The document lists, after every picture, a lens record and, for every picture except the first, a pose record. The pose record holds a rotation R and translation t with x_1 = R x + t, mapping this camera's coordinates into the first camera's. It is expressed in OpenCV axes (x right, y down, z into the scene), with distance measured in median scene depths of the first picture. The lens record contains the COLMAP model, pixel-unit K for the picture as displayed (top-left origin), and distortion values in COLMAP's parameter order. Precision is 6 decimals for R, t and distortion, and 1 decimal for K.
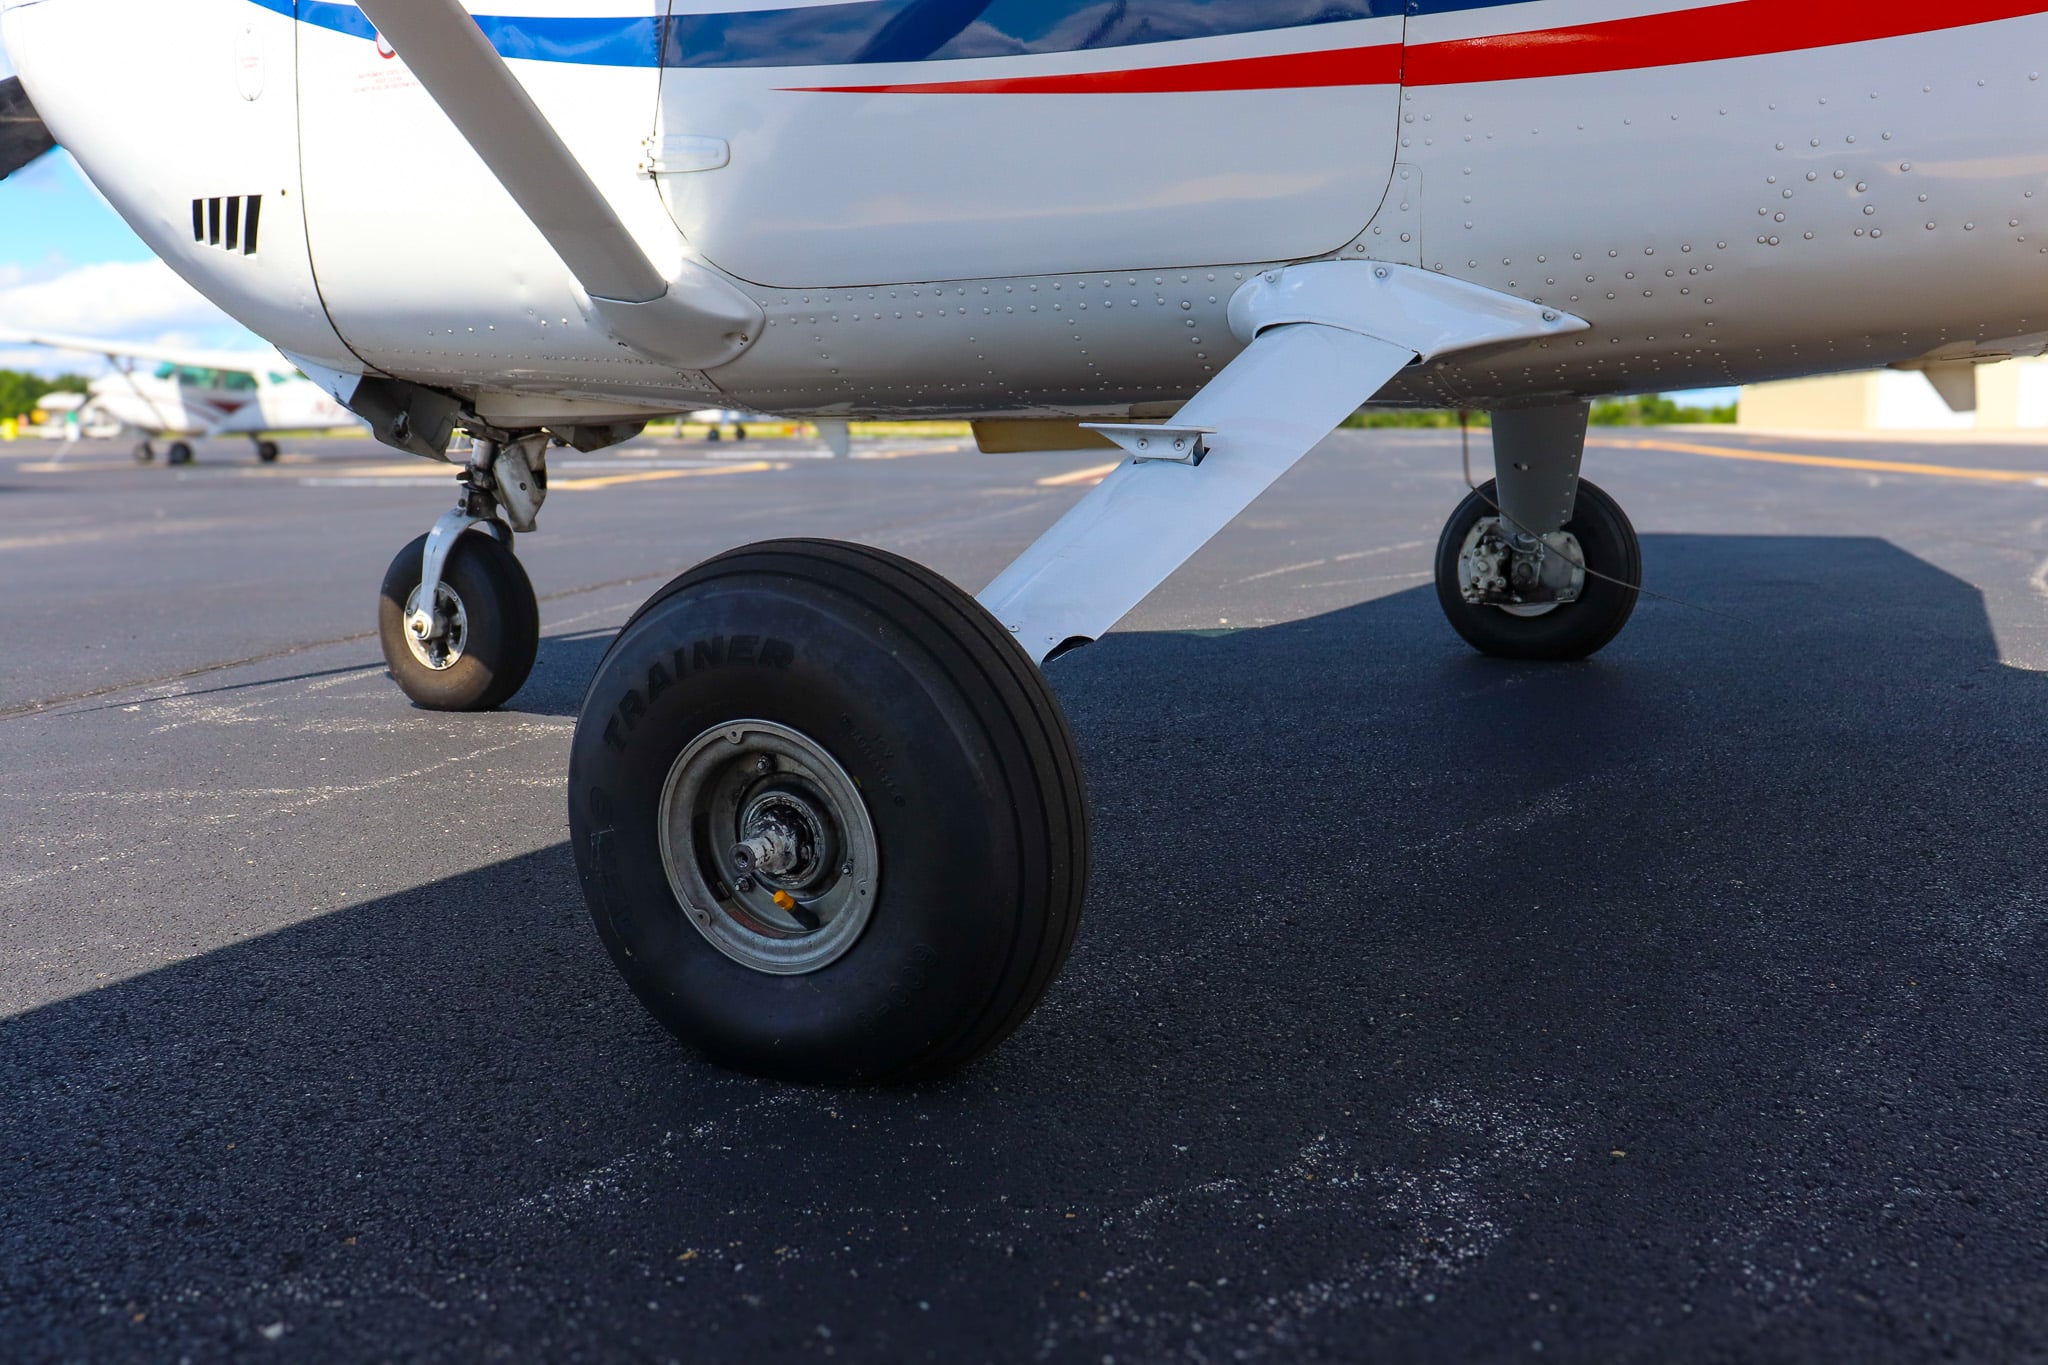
lens RADIAL K [[1830.8, 0, 1024.0], [0, 1830.8, 682.5], [0, 0, 1]] dist [-0.092807, 0.016218]
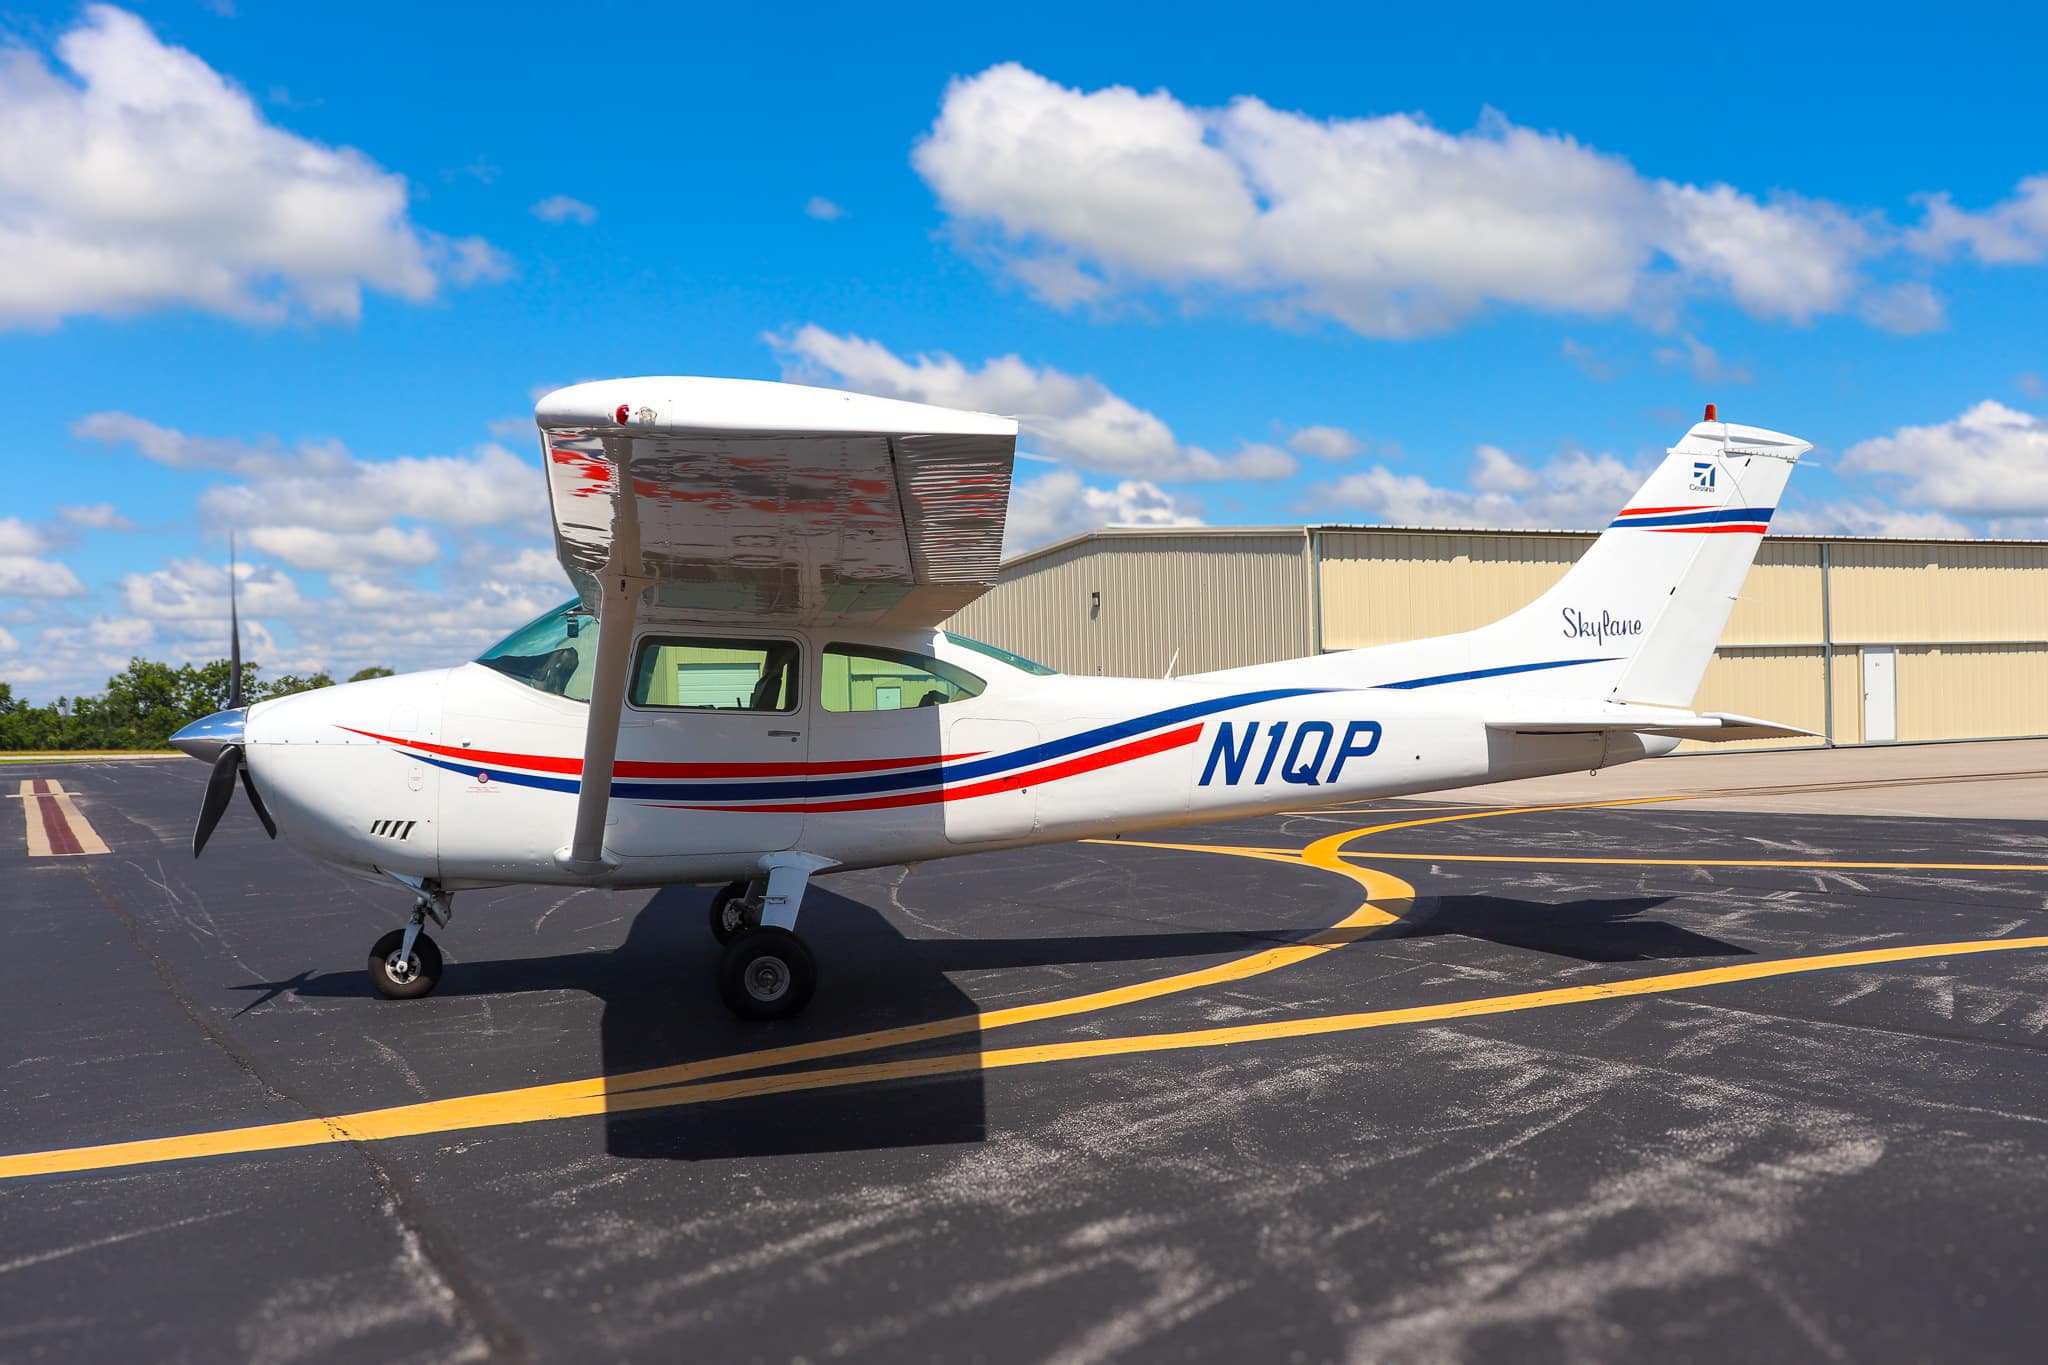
lens RADIAL K [[2021.2, 0, 990.8], [0, 2021.2, 680.0], [0, 0, 1]] dist [-0.124161, 0.252445]
pose [[0.819303, -0.003610, 0.573349, -1.282479], [0.099544, 0.985690, -0.136040, 0.037698], [-0.564653, 0.168531, 0.807938, -1.884415]]
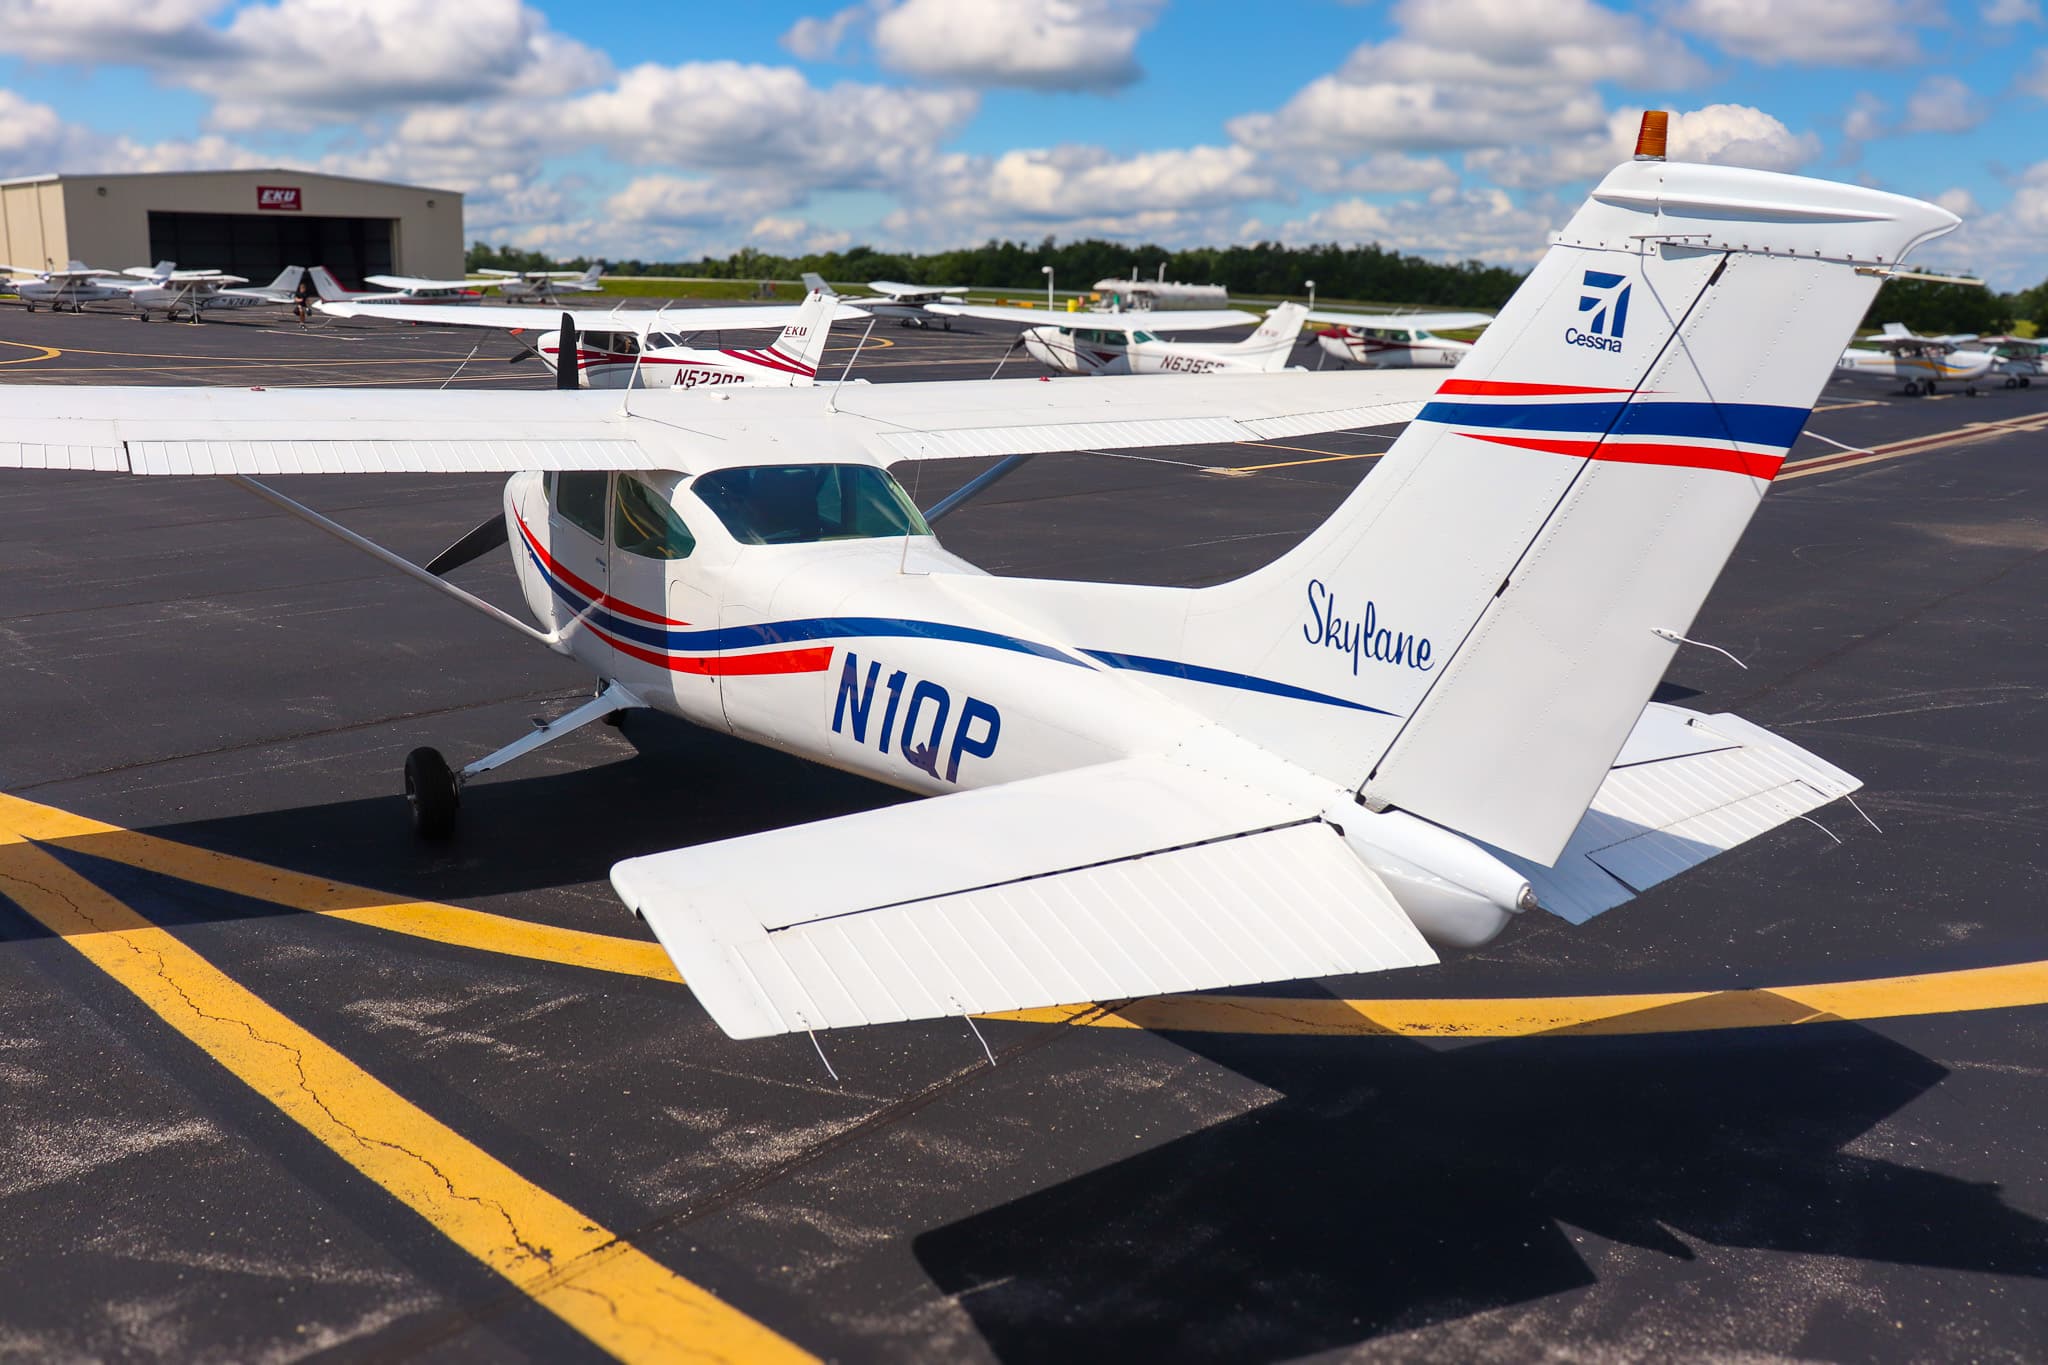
lens RADIAL K [[1683.2, 0, 992.5], [0, 1683.2, 674.7], [0, 0, 1]] dist [-0.185166, 0.174410]
pose [[0.834594, 0.150322, -0.529958, 1.742283], [-0.106246, 0.987910, 0.112899, -0.458996], [0.540522, -0.037919, 0.840475, -1.041915]]
